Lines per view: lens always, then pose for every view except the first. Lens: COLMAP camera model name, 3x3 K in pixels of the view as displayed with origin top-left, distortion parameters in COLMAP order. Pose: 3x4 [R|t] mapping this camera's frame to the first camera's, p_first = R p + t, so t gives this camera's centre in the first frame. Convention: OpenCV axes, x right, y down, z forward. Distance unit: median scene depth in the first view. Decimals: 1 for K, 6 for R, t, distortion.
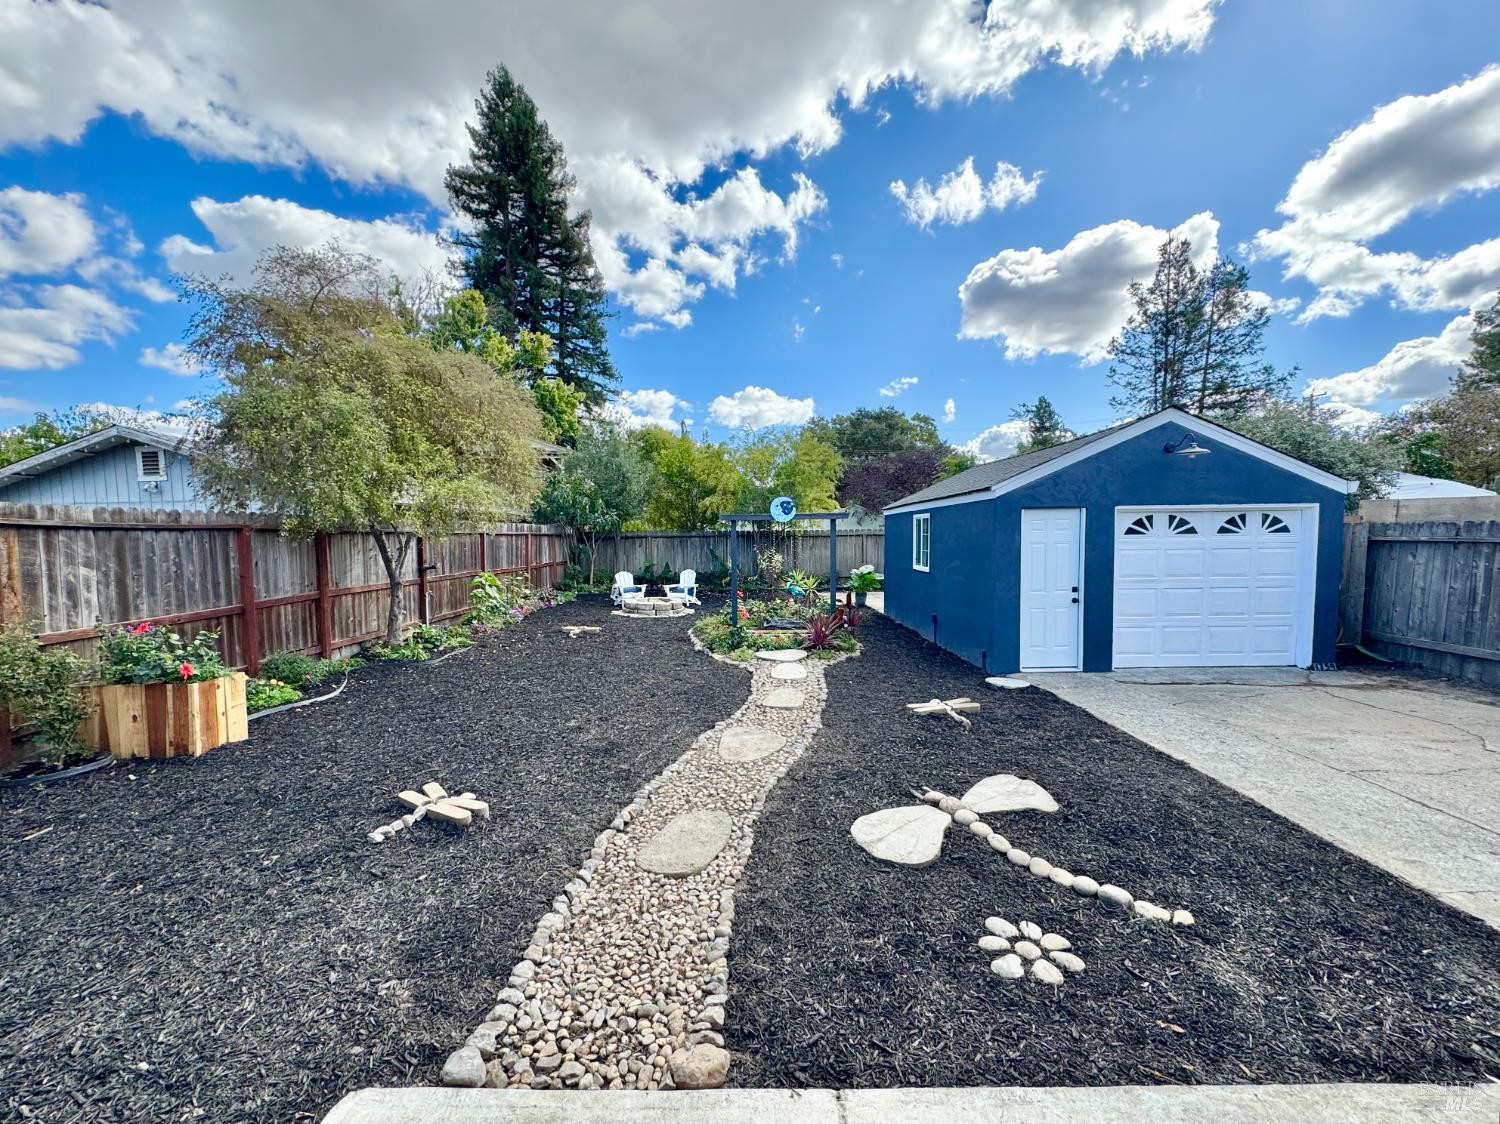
lens RADIAL K [[604.5, 0, 751.8], [0, 604.5, 550.3], [0, 0, 1]] dist [-0.000578, 0.000142]
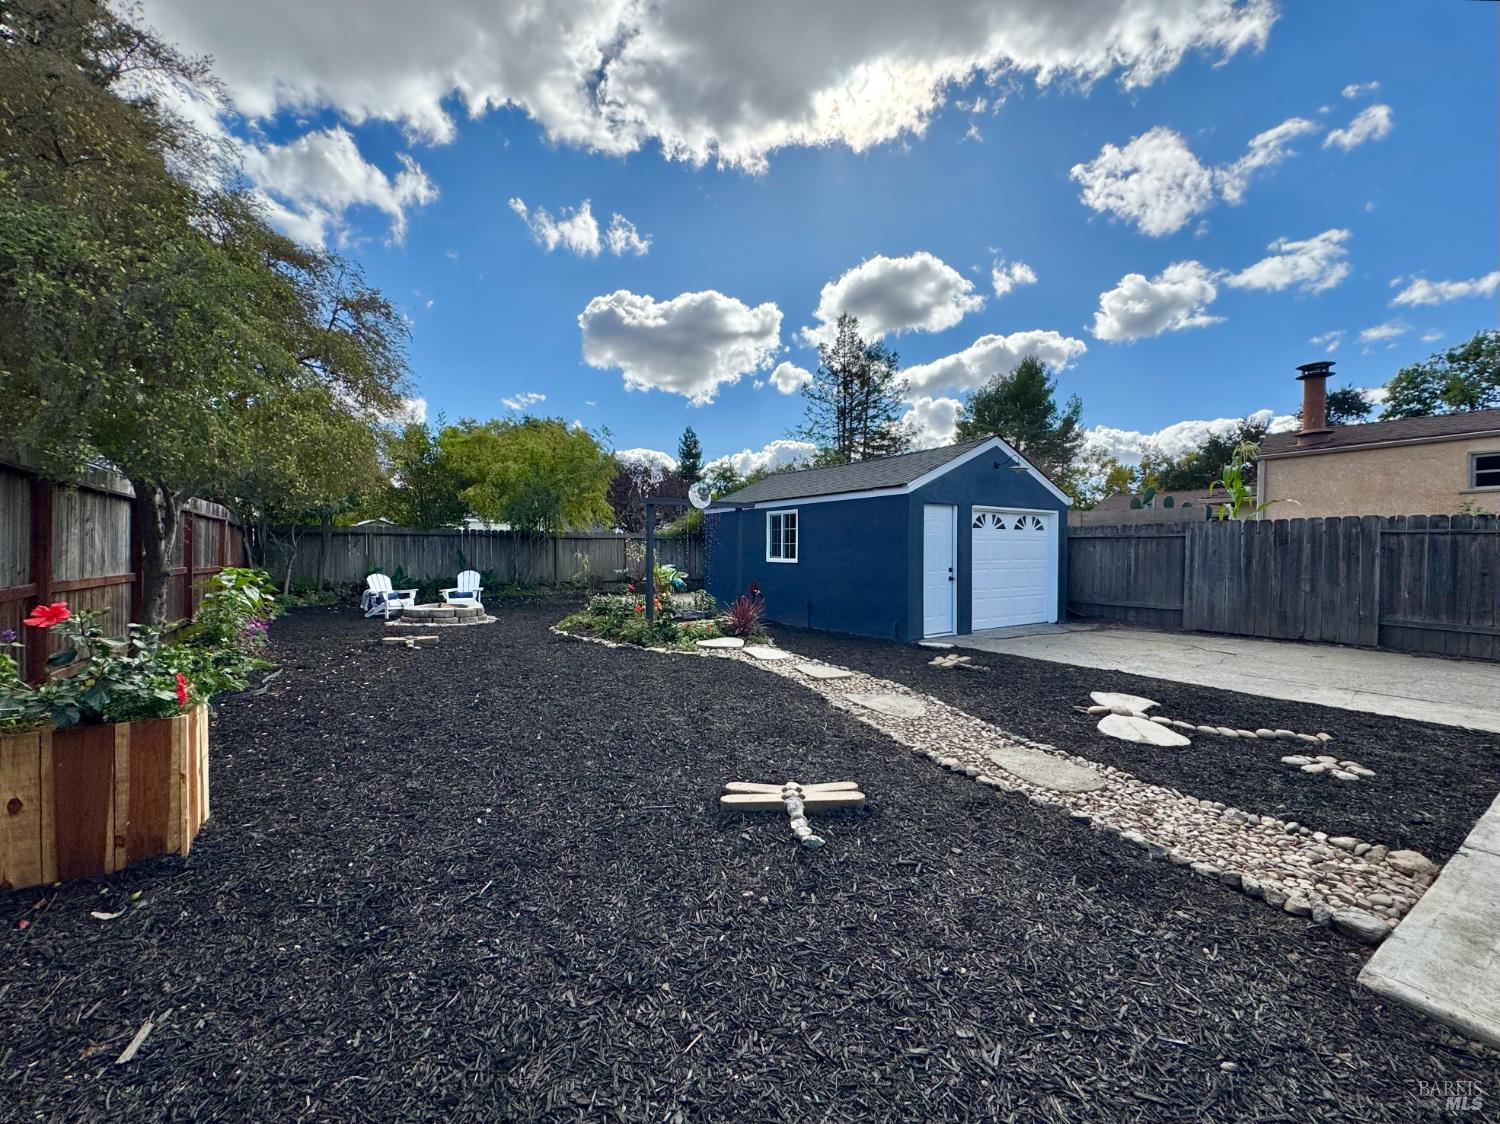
lens RADIAL K [[605.5, 0, 750.8], [0, 605.5, 532.7], [0, 0, 1]] dist [0.001794, 0.000254]
pose [[0.835339, 0.029025, 0.548968, -0.509645], [0.001942, 0.998443, -0.055745, 0.057205], [-0.549731, 0.047633, 0.833982, 0.171922]]
